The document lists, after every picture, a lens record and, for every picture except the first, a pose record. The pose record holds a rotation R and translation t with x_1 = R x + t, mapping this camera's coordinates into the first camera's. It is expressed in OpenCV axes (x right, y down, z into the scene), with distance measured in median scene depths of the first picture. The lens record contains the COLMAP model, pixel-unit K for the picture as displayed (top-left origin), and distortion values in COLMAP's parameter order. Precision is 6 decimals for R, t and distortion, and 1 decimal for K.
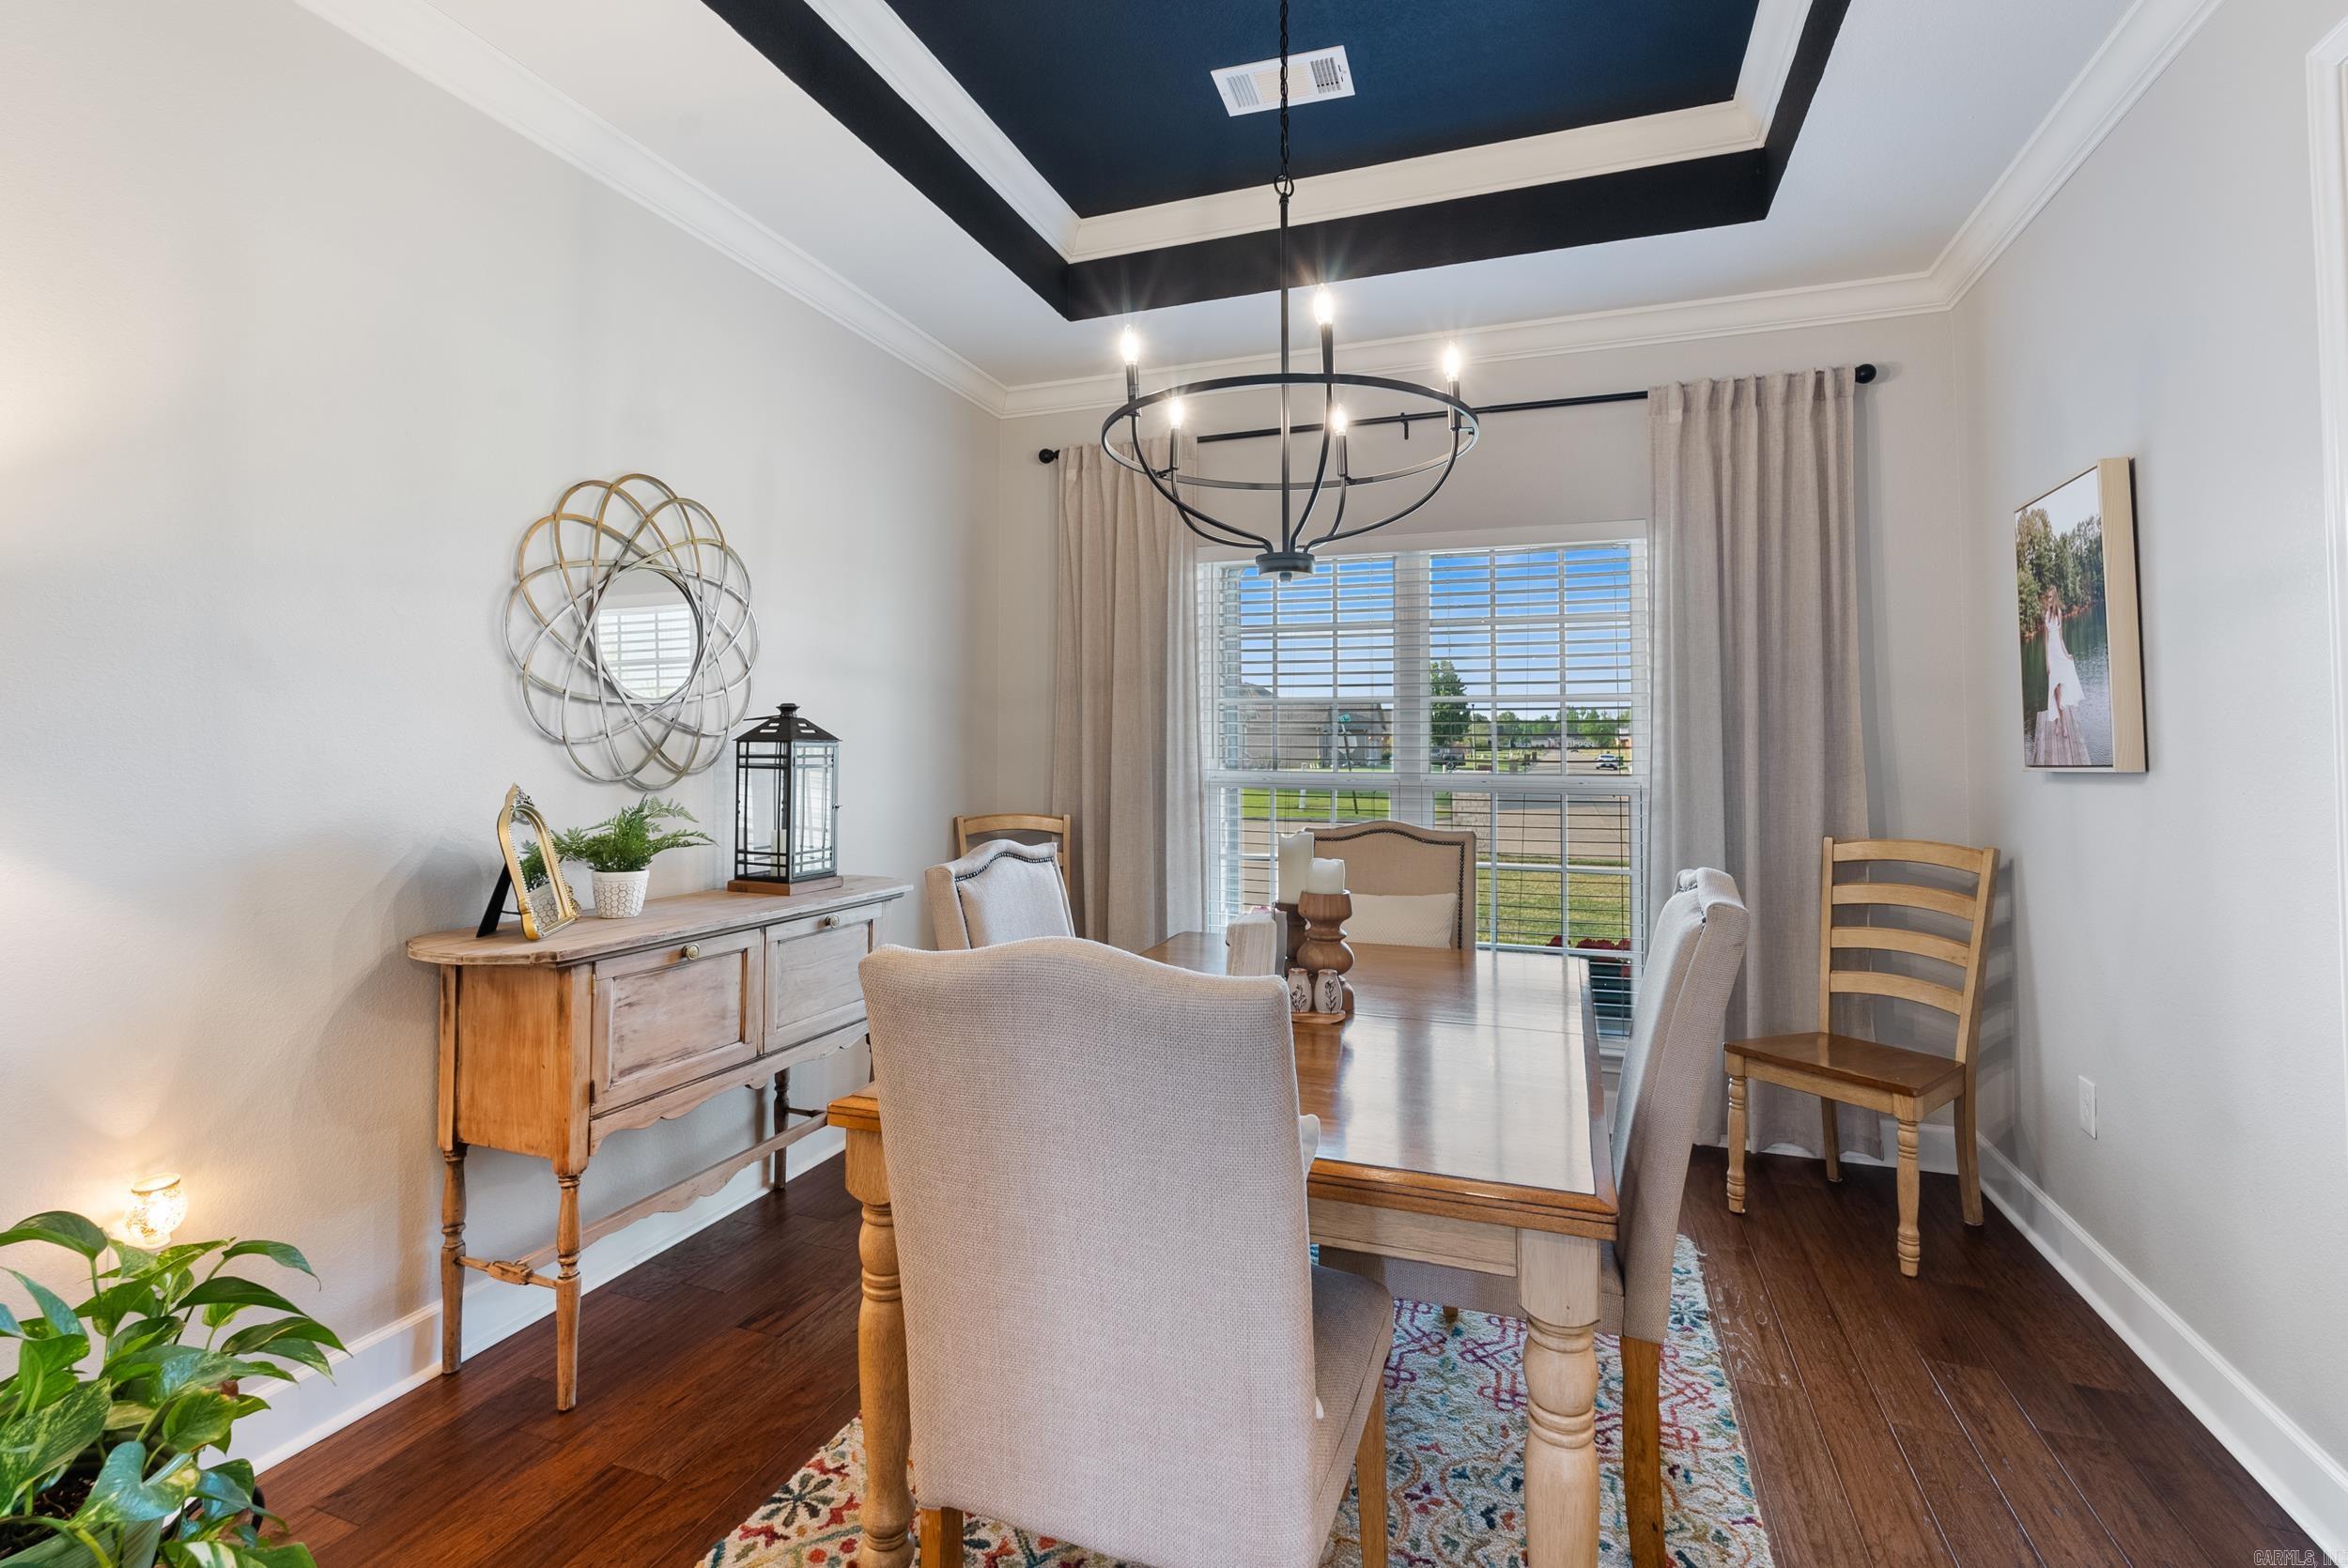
lens RADIAL K [[1045.9, 0, 1167.8], [0, 1045.9, 717.2], [0, 0, 1]] dist [-0.004799, -0.000482]
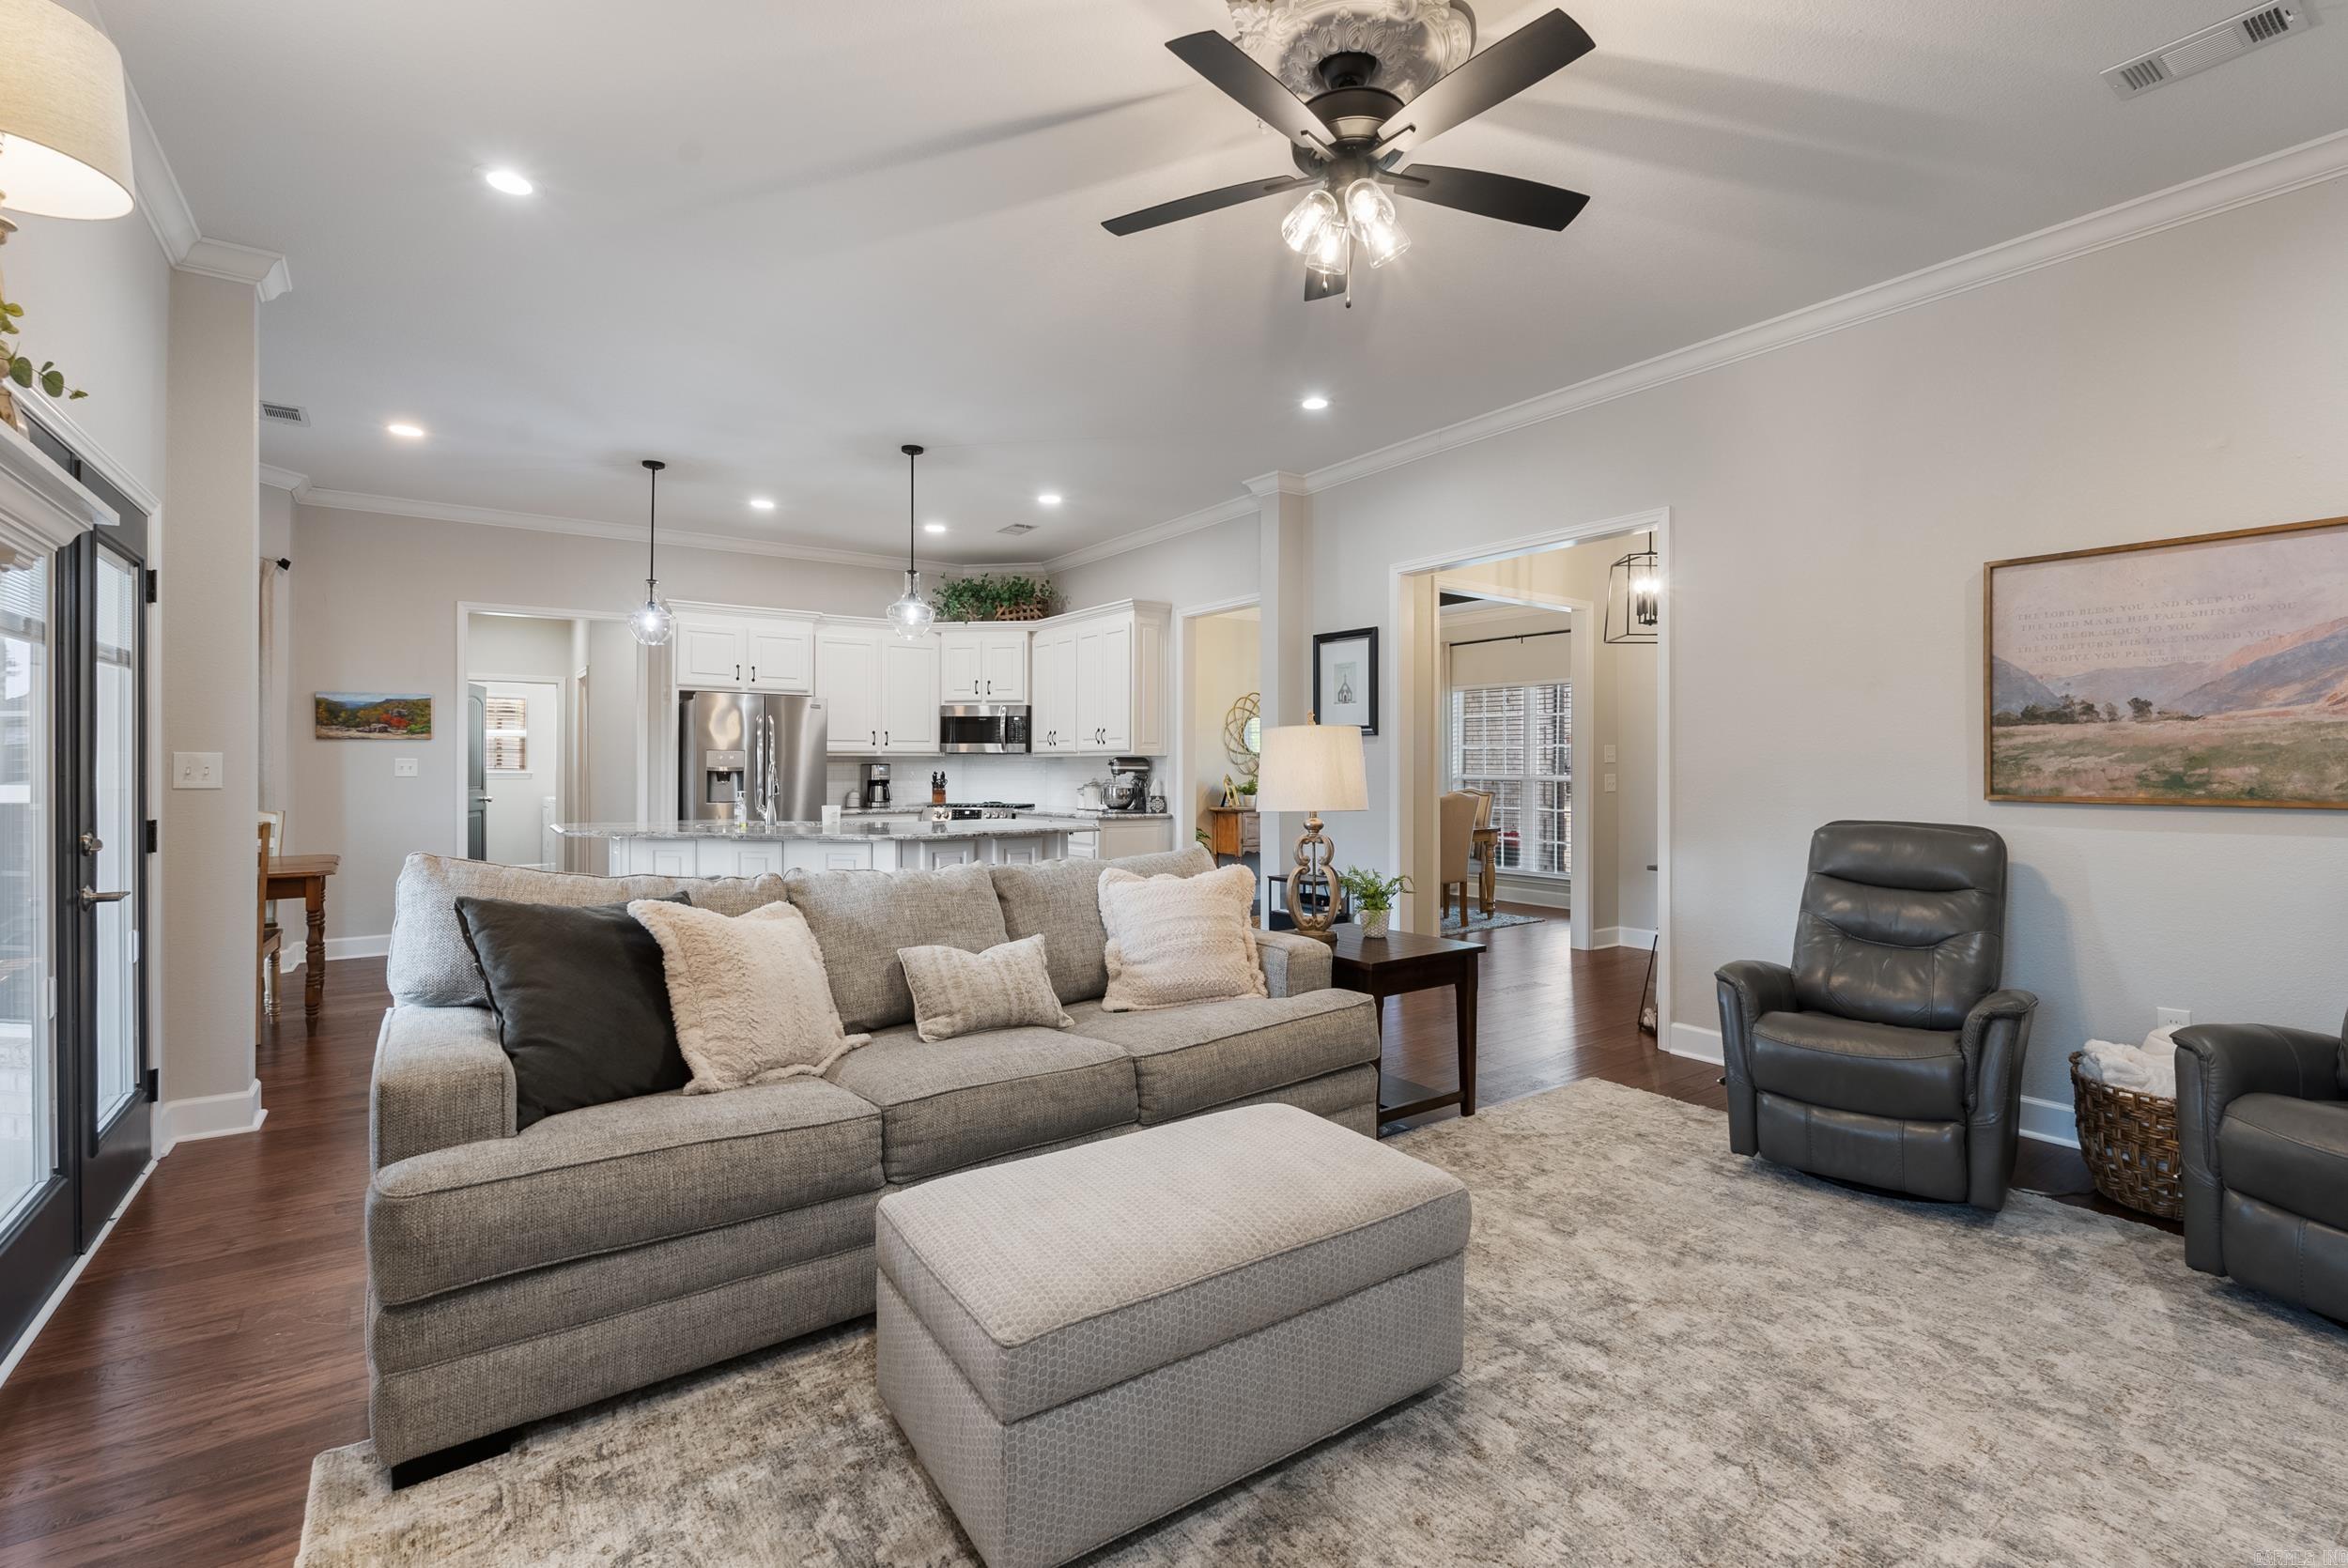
lens RADIAL K [[1045.9, 0, 1191.4], [0, 1045.9, 755.5], [0, 0, 1]] dist [-0.004799, -0.000482]
pose [[0.829868, -0.008379, -0.557896, 1.471678], [0.020384, 0.999675, 0.015308, -0.072309], [0.557587, -0.024076, 0.829769, -2.357005]]
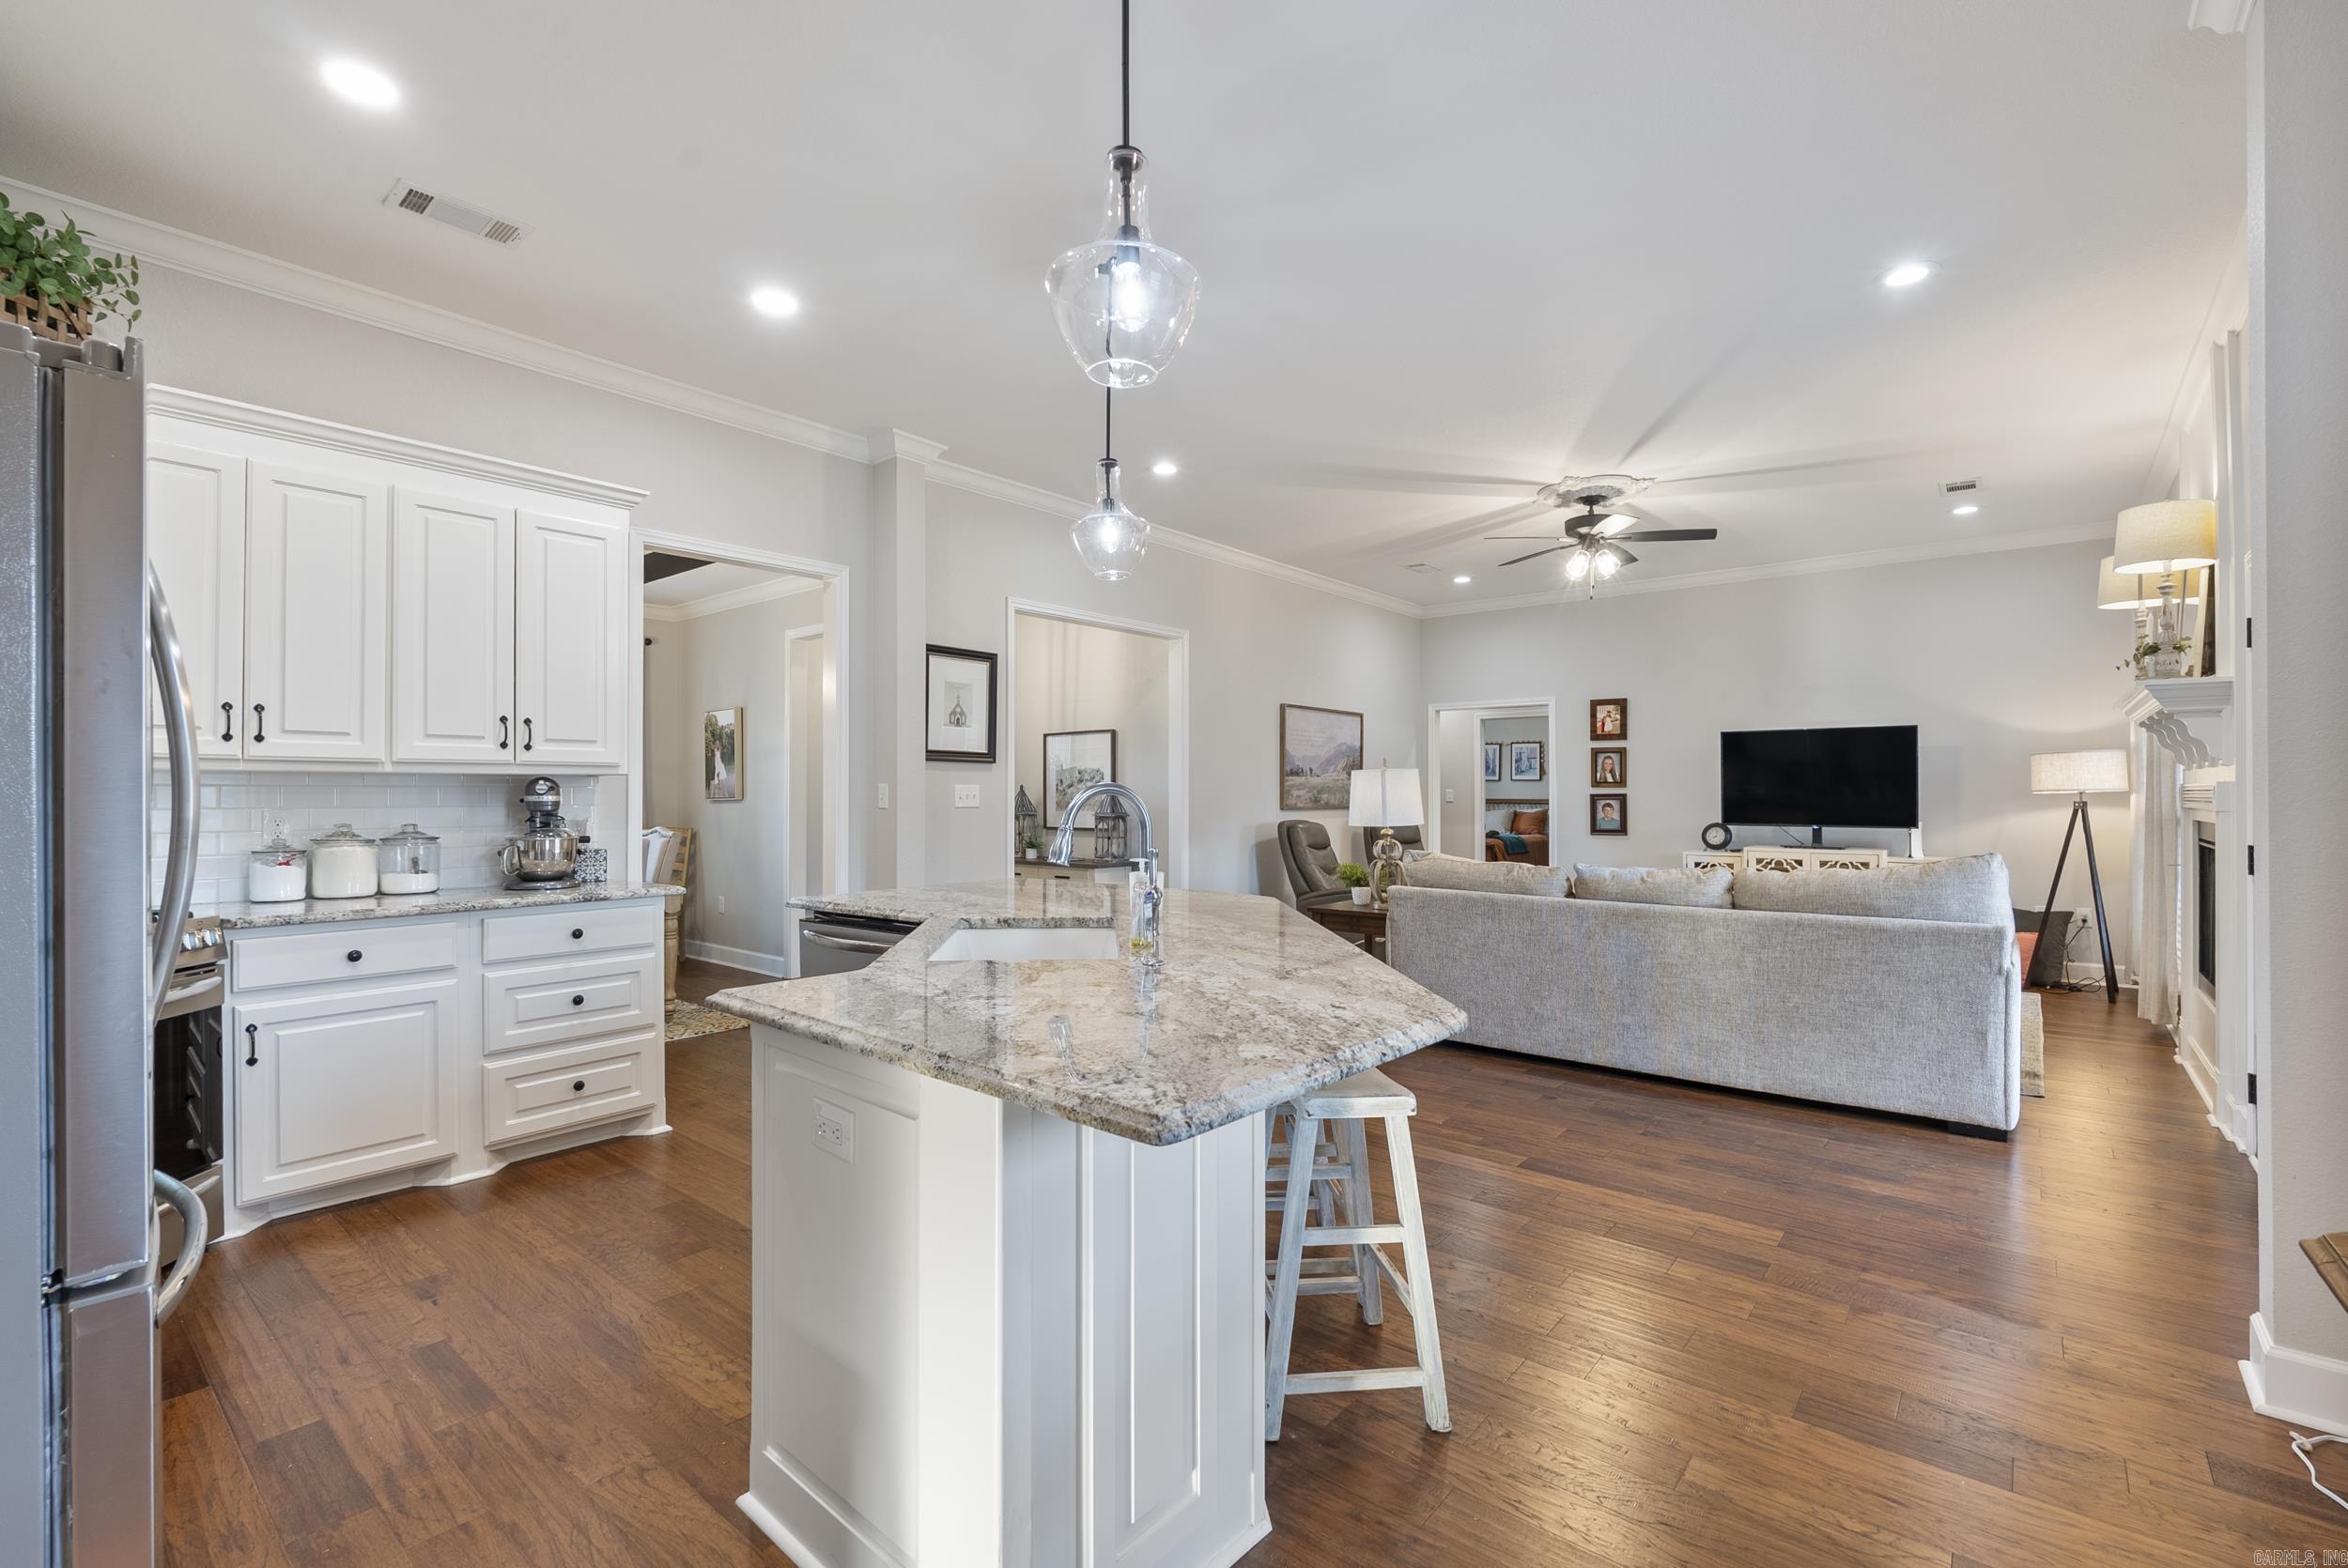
lens RADIAL K [[1045.9, 0, 1171.0], [0, 1045.9, 788.3], [0, 0, 1]] dist [-0.004799, -0.000482]
pose [[0.339936, 0.001608, 0.940447, -1.597838], [-0.029935, 0.999510, 0.009111, -0.050233], [-0.939972, -0.031249, 0.339818, -1.317941]]
